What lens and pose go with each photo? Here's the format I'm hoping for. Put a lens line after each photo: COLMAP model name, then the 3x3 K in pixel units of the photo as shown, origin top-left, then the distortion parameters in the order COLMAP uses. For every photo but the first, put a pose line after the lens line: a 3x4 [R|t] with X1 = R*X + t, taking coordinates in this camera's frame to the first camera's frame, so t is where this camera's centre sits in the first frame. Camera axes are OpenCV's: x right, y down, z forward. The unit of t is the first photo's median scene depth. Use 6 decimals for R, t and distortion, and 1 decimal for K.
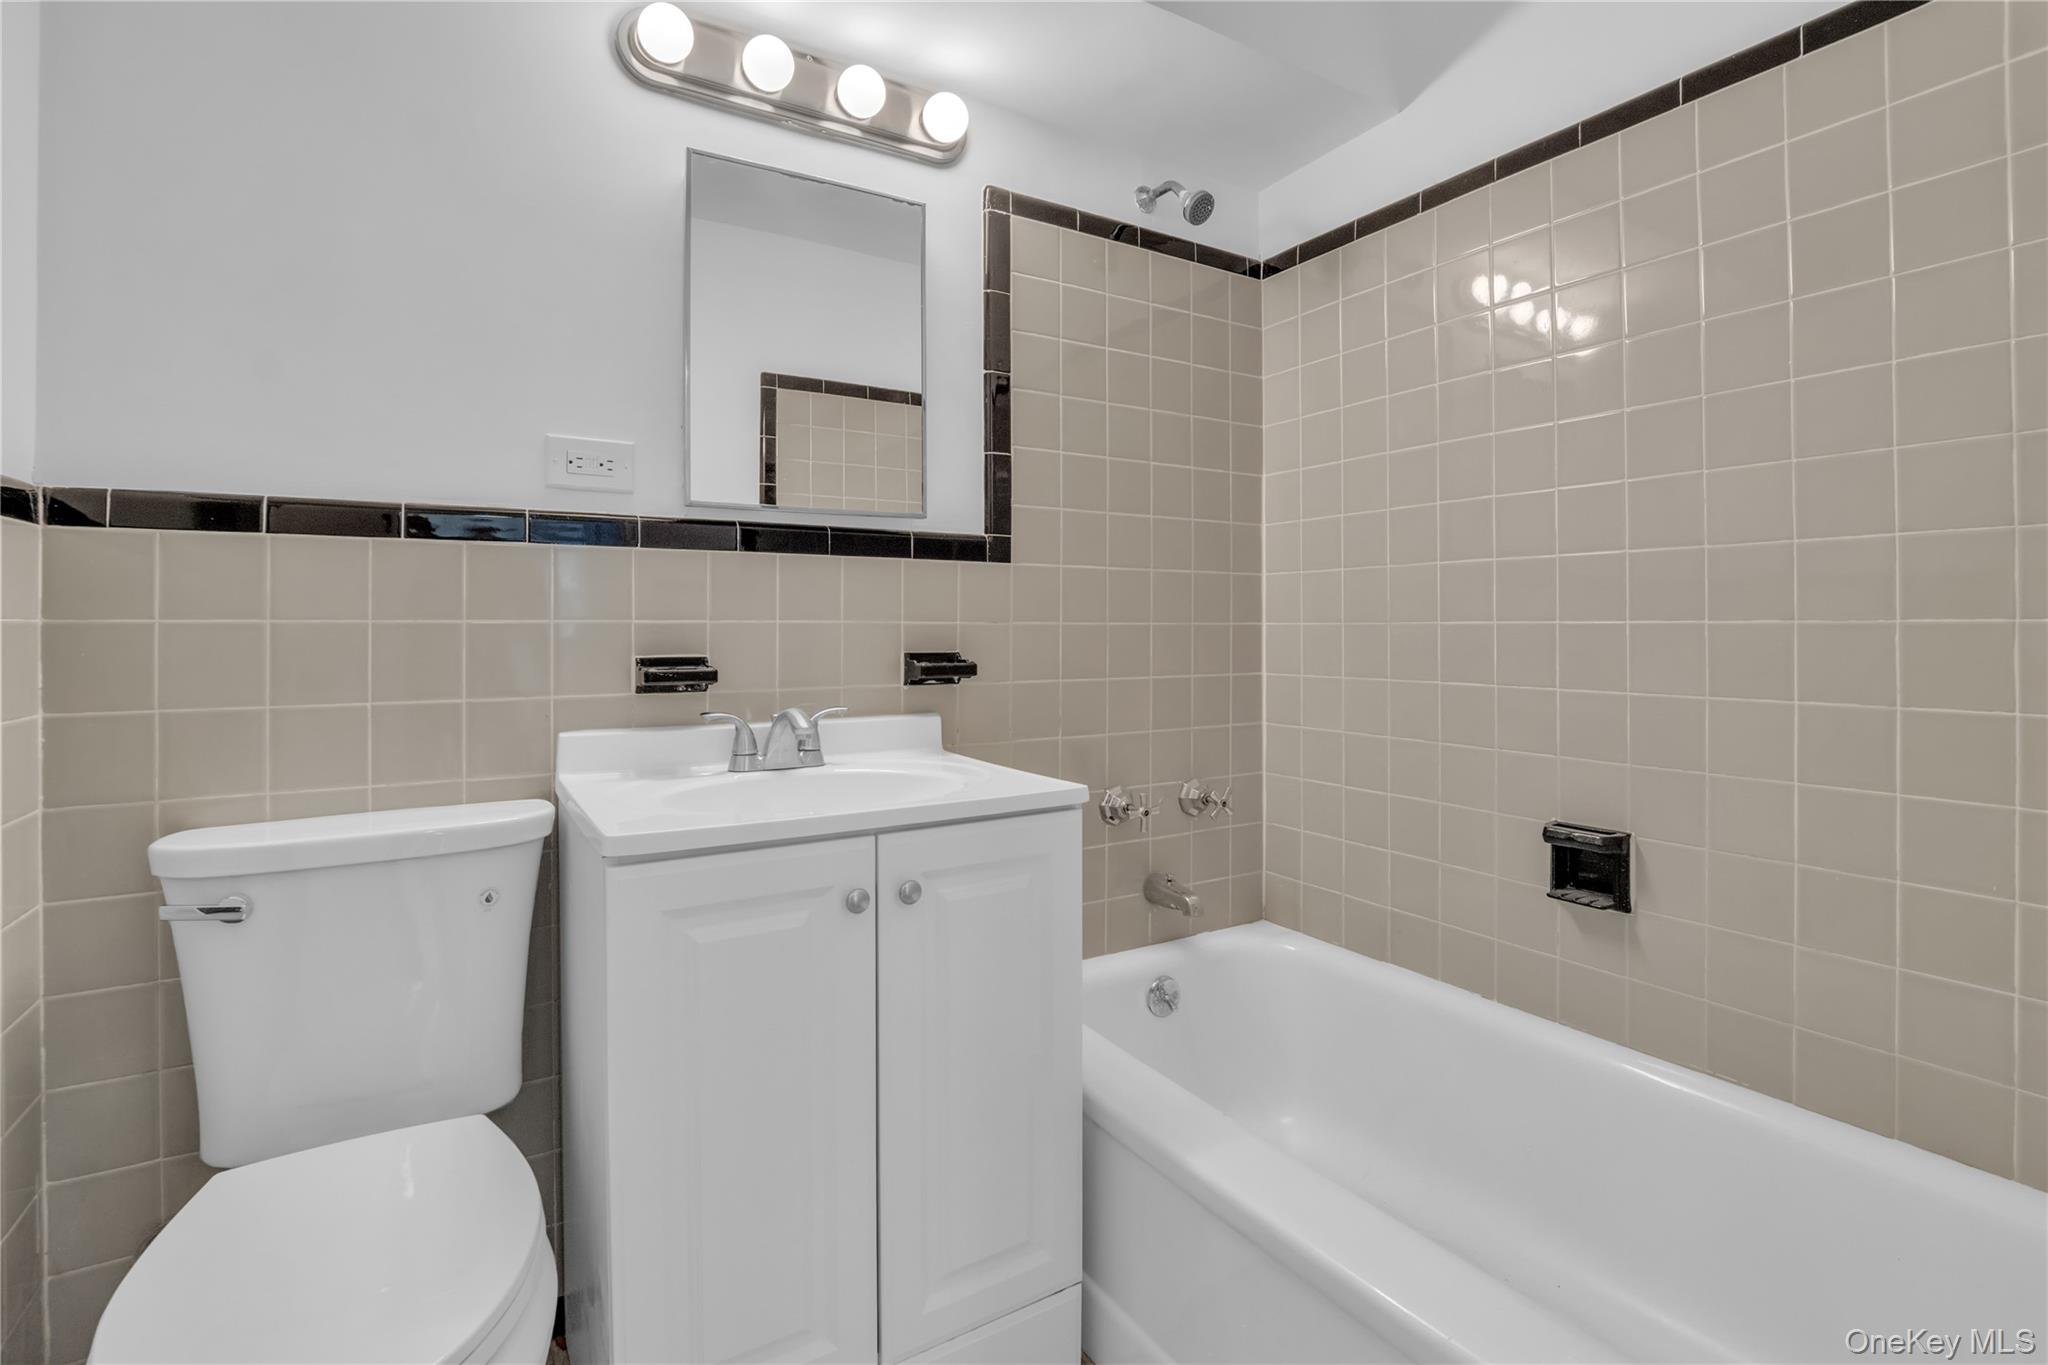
lens RADIAL K [[975.4, 0, 1038.7], [0, 975.4, 620.2], [0, 0, 1]] dist [-0.036770, 0.009925]
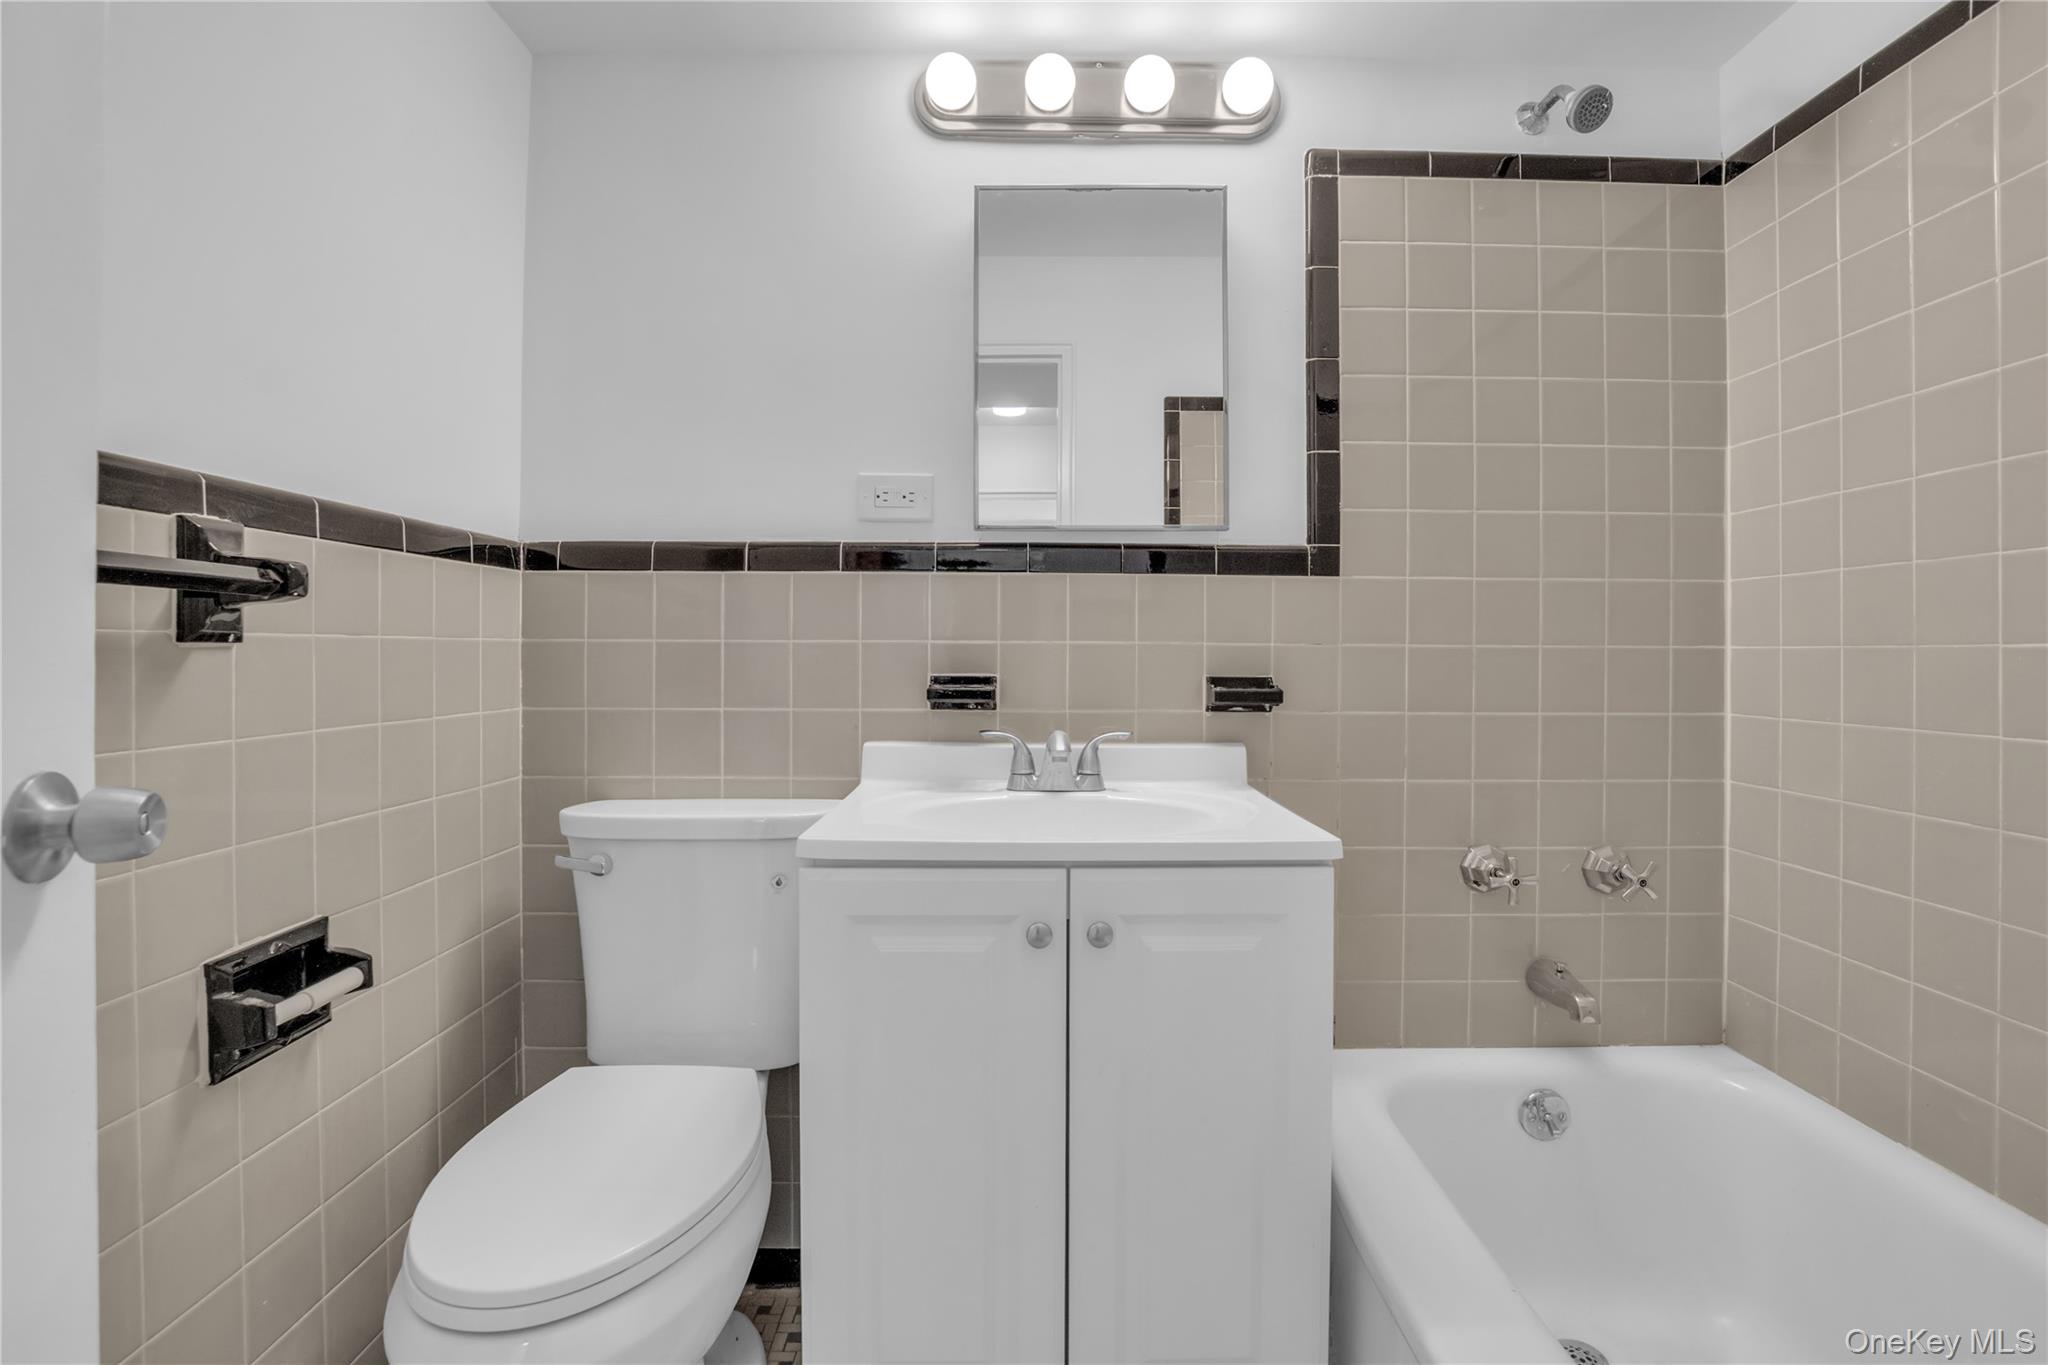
lens RADIAL K [[962.9, 0, 1019.7], [0, 962.9, 646.4], [0, 0, 1]] dist [-0.034252, 0.006528]
pose [[0.850404, 0.004142, -0.526114, 0.191430], [-0.002585, 0.999990, 0.003694, 0.002093], [0.526124, -0.001781, 0.850406, 0.128446]]
